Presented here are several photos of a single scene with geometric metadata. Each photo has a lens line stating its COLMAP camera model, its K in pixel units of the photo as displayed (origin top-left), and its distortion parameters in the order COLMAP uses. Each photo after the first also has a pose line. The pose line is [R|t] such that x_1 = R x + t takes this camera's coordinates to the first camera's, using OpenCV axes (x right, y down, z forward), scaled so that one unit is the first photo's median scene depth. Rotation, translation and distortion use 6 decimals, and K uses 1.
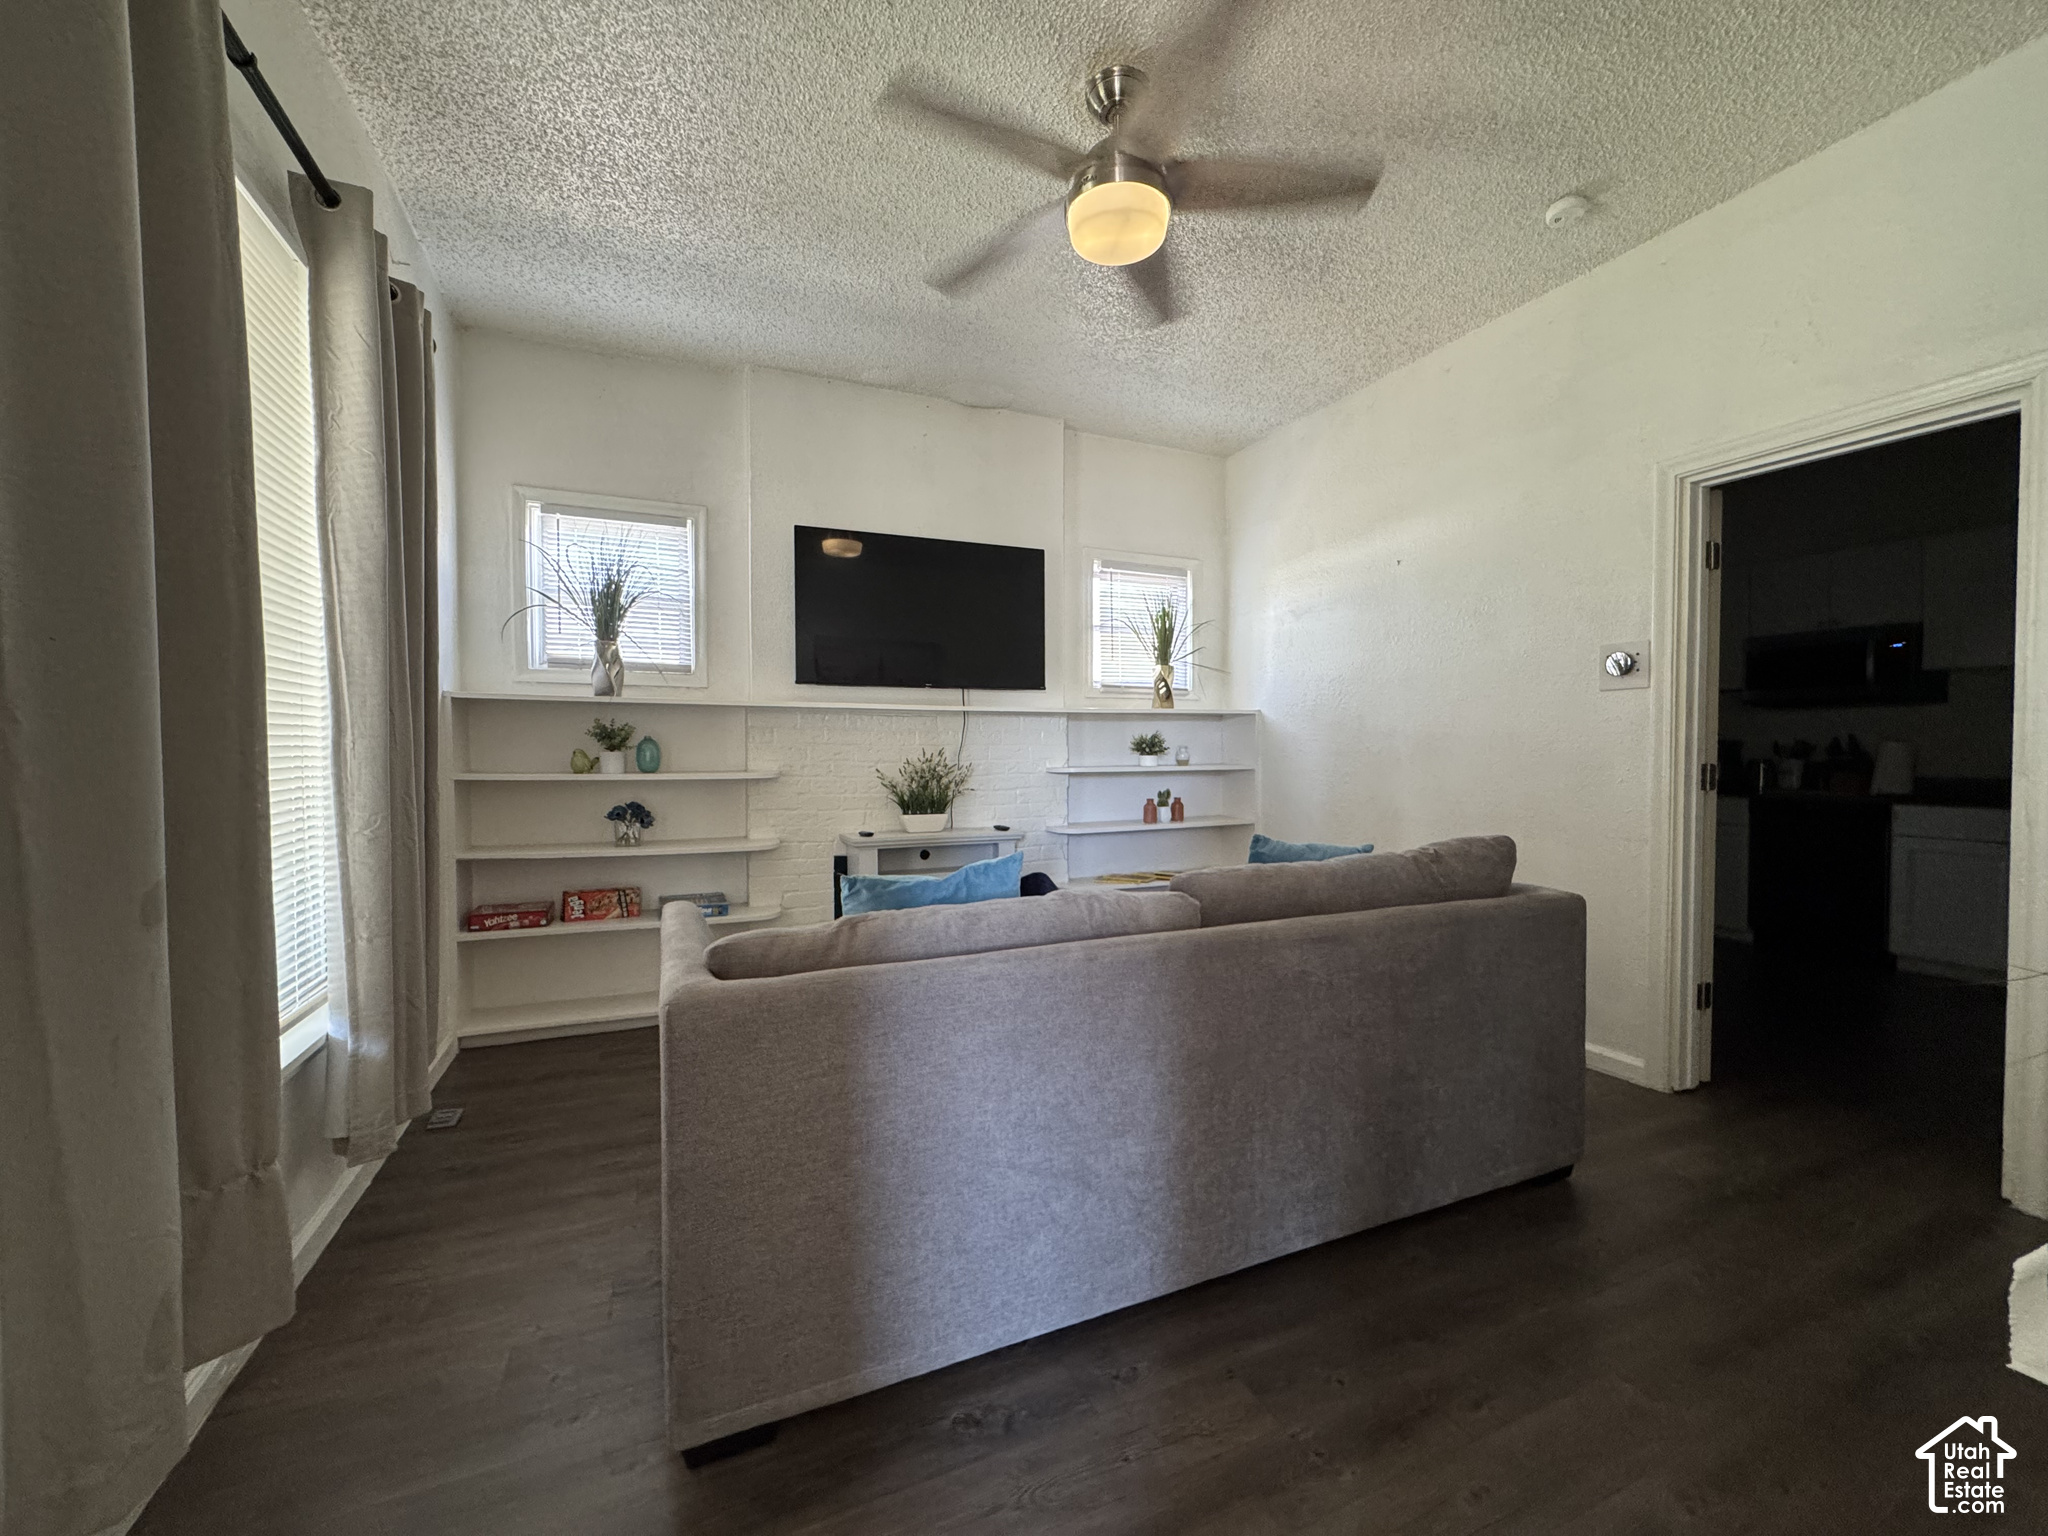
lens RADIAL K [[818.0, 0, 1010.1], [0, 818.0, 772.0], [0, 0, 1]] dist [-0.002765, 0.000366]
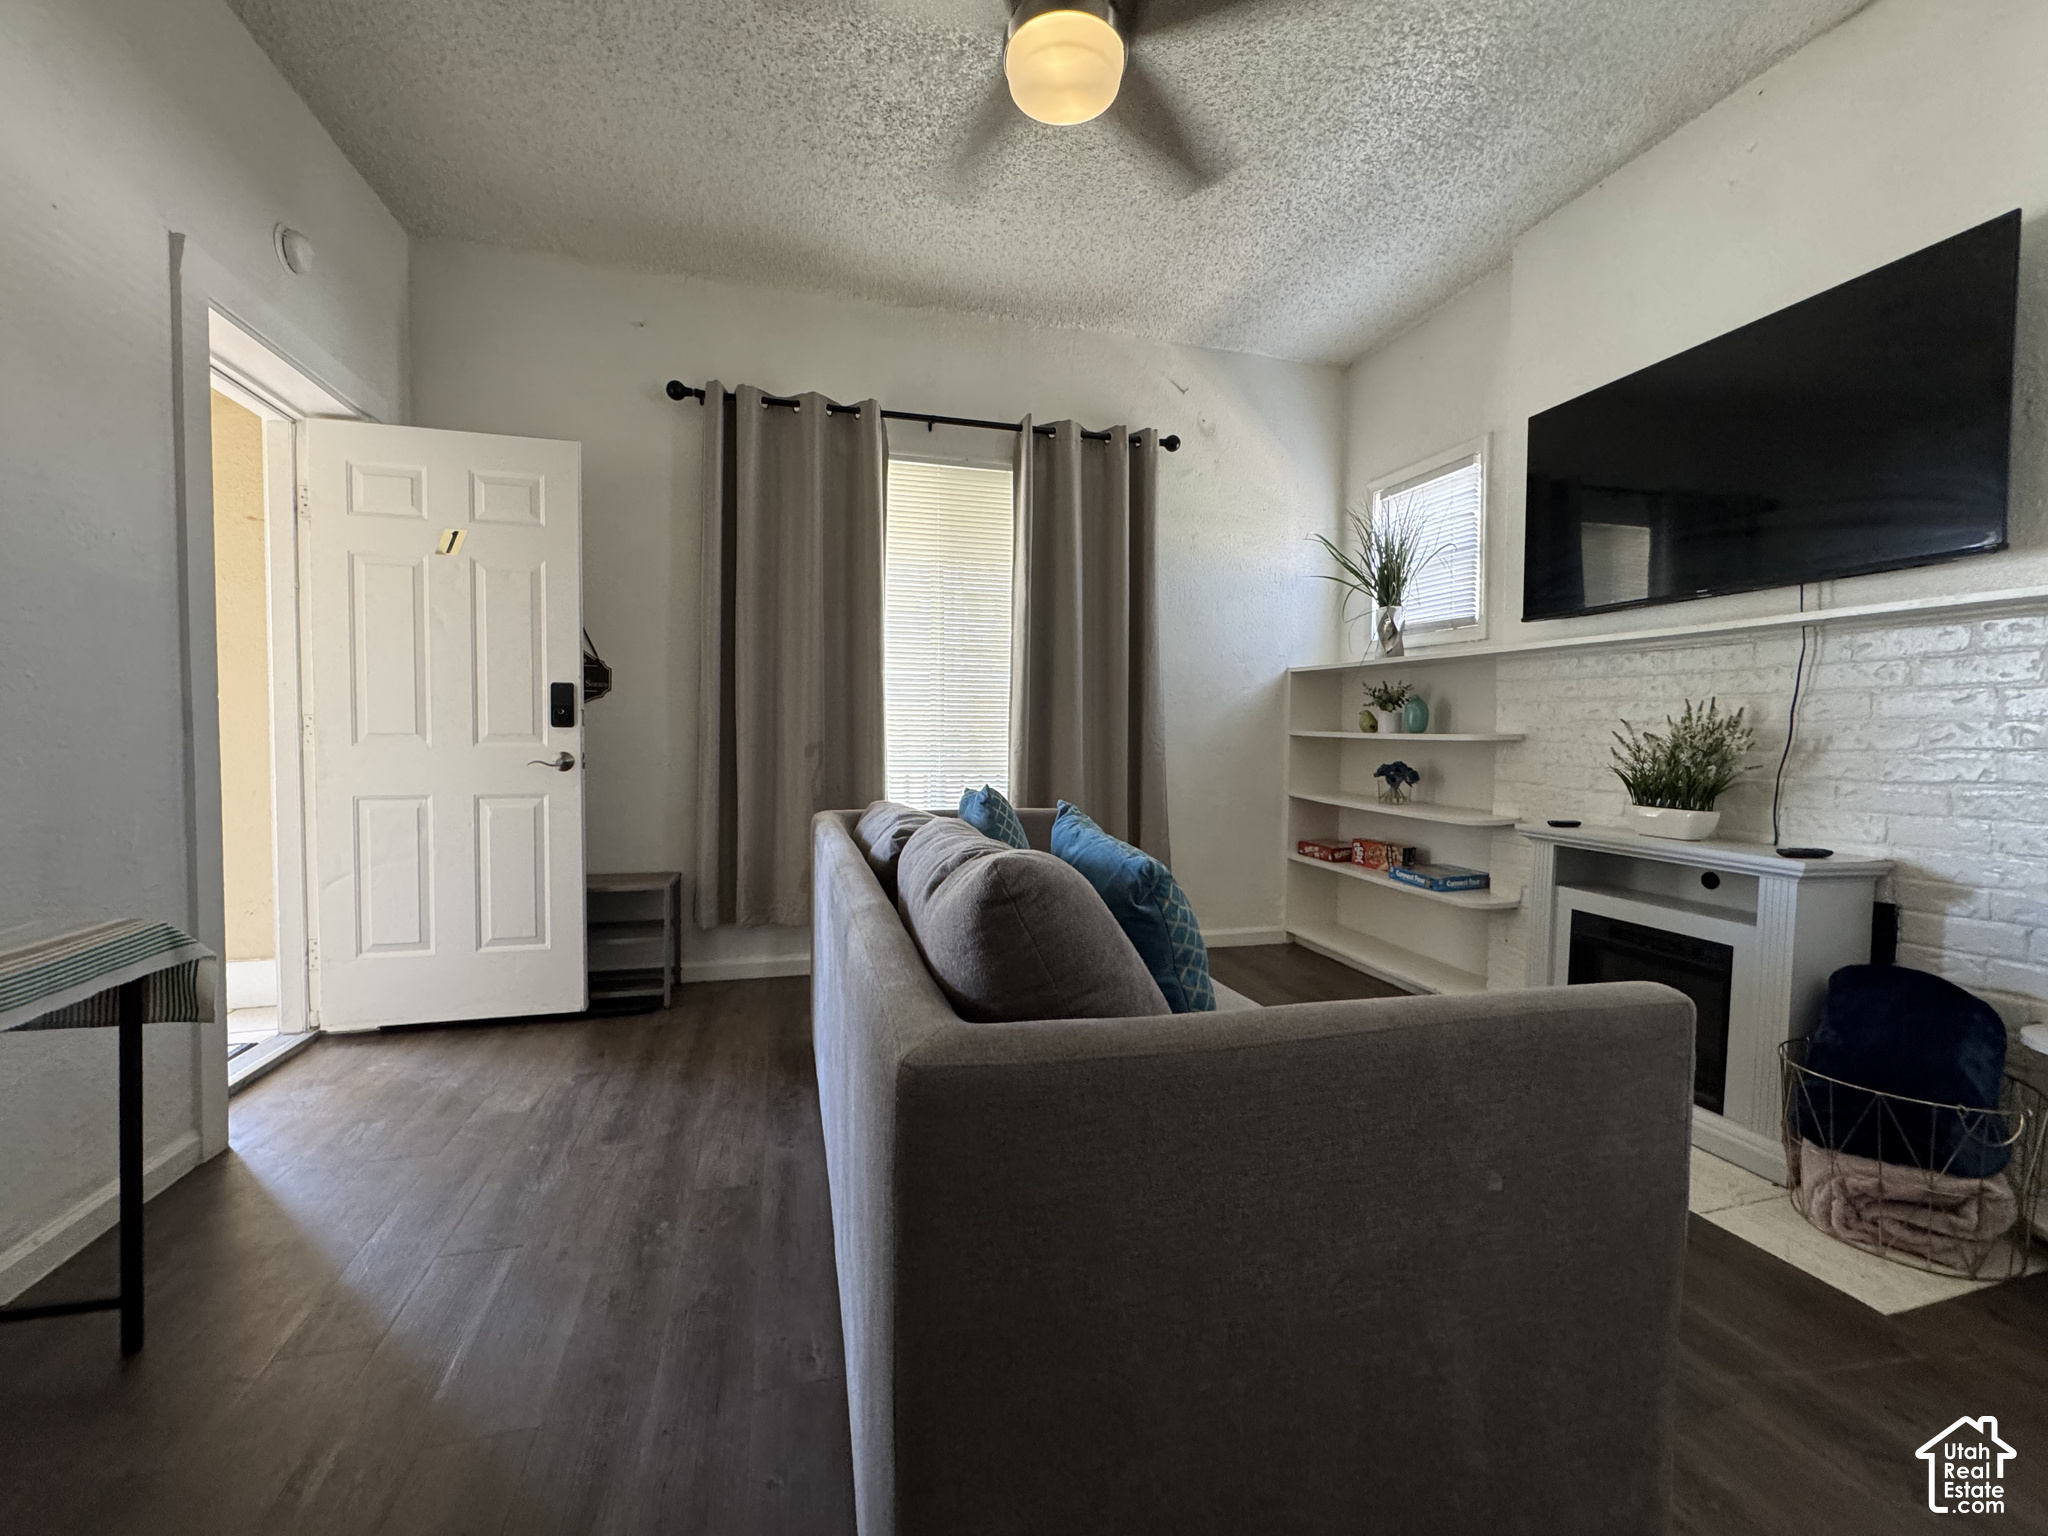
lens RADIAL K [[818.0, 0, 1003.9], [0, 818.0, 755.8], [0, 0, 1]] dist [-0.002765, 0.000366]
pose [[-0.135691, 0.035097, -0.990129, 0.612449], [-0.033824, 0.998626, 0.040034, 0.005242], [0.990174, 0.038923, -0.134317, 0.646911]]
